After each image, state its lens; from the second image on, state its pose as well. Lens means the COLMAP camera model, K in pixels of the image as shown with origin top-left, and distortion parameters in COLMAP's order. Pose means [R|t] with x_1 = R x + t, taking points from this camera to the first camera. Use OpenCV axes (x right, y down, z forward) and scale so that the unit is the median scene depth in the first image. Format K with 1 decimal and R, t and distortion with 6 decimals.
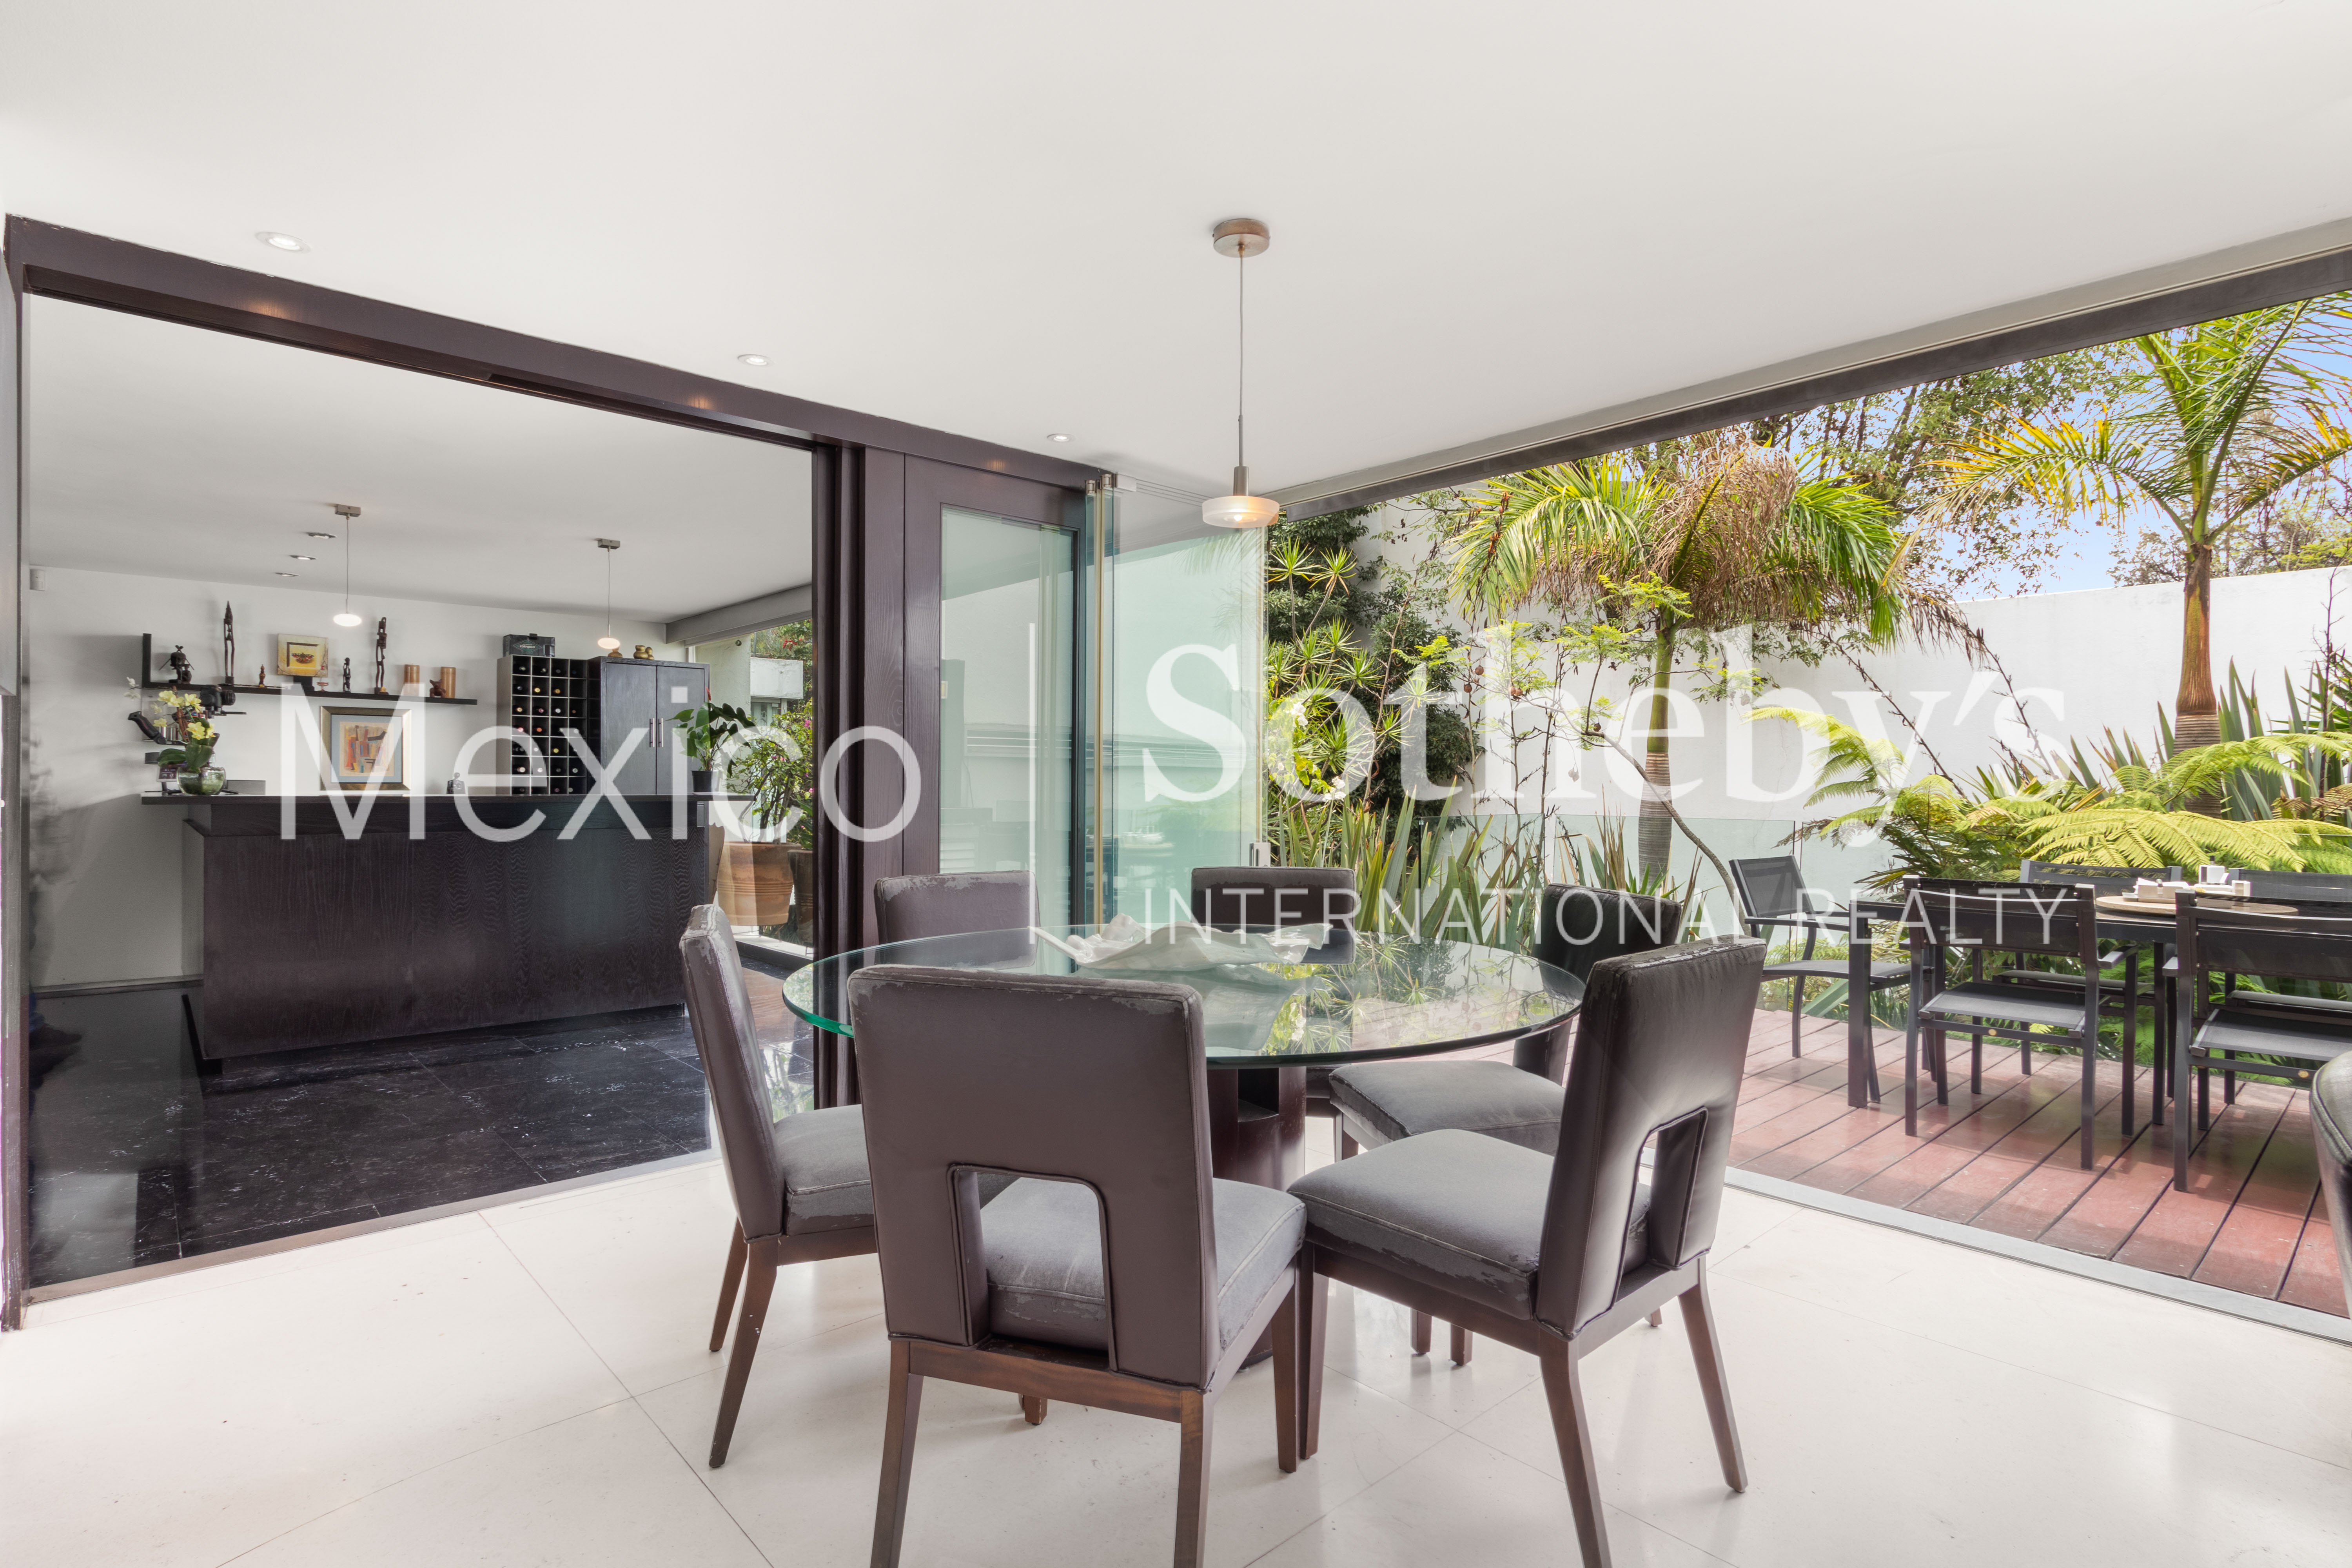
lens RADIAL K [[1163.1, 0, 1171.1], [0, 1163.1, 789.8], [0, 0, 1]] dist [-0.002432, -0.000196]
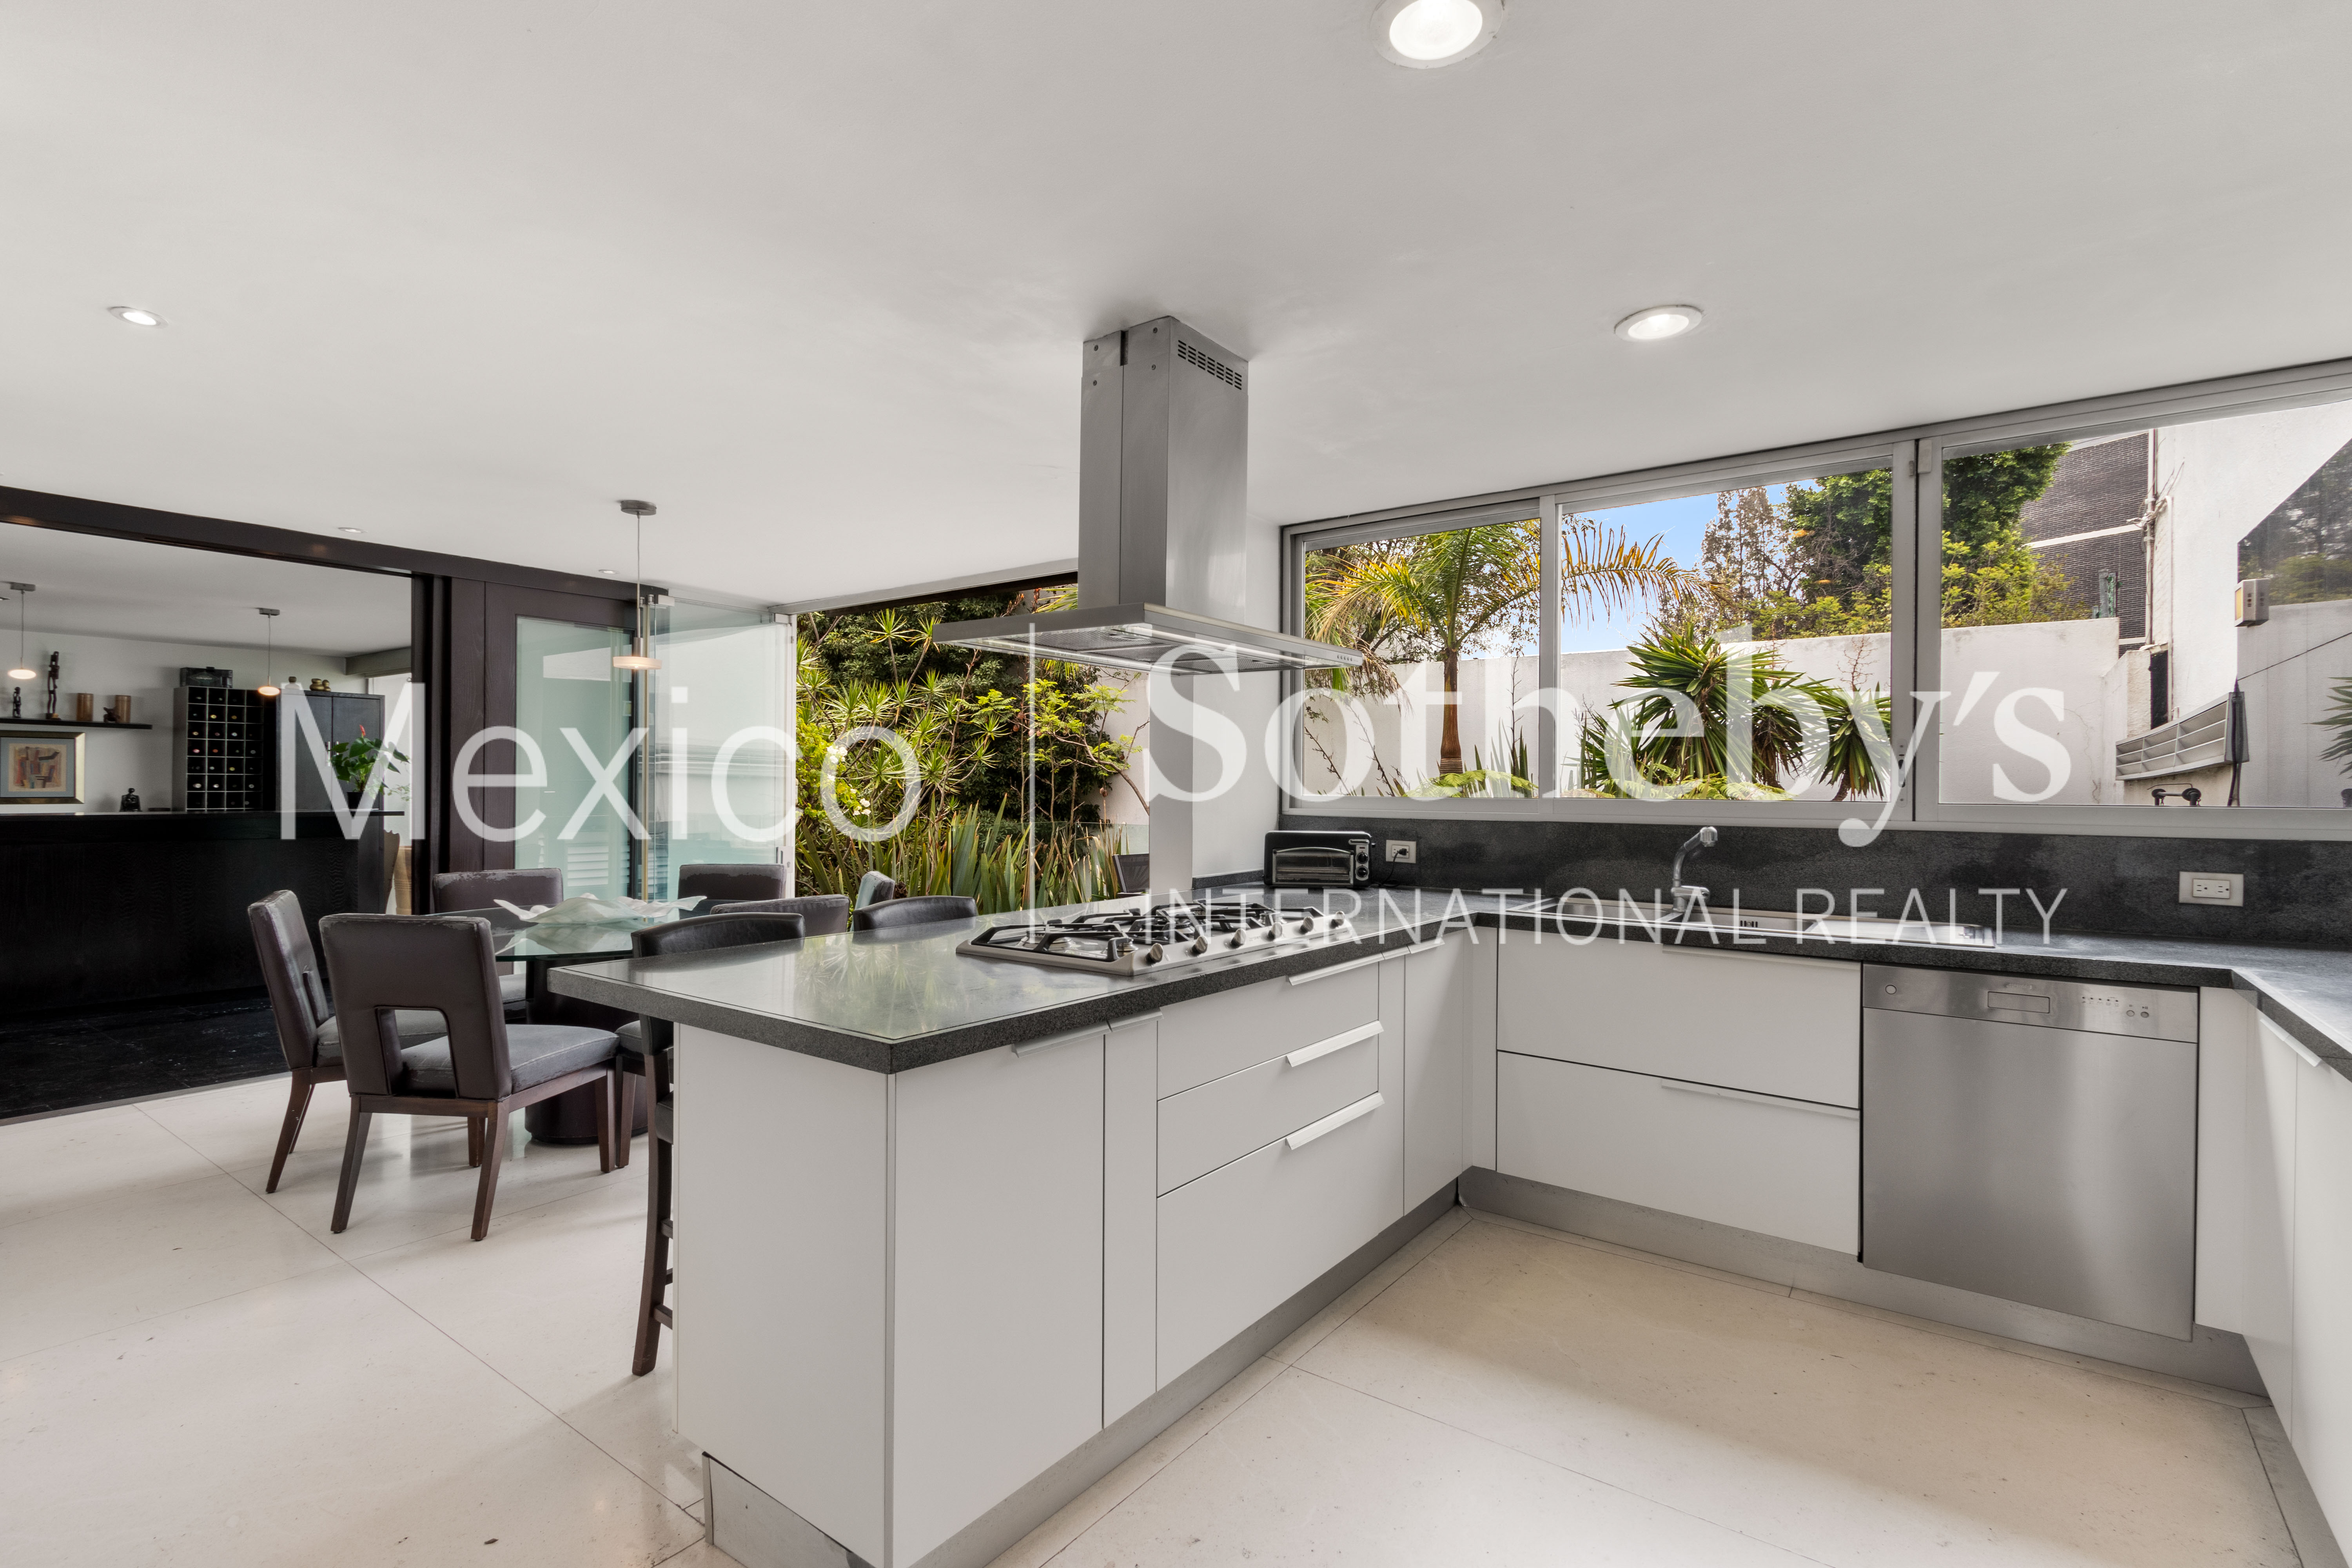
lens RADIAL K [[1107.3, 0, 1178.3], [0, 1107.3, 788.4], [0, 0, 1]] dist [0.002445, 0.000411]
pose [[0.980727, 0.003627, 0.195348, 0.205700], [-0.003409, 0.999993, -0.001450, -0.018812], [-0.195352, 0.000756, 0.980733, -0.307341]]
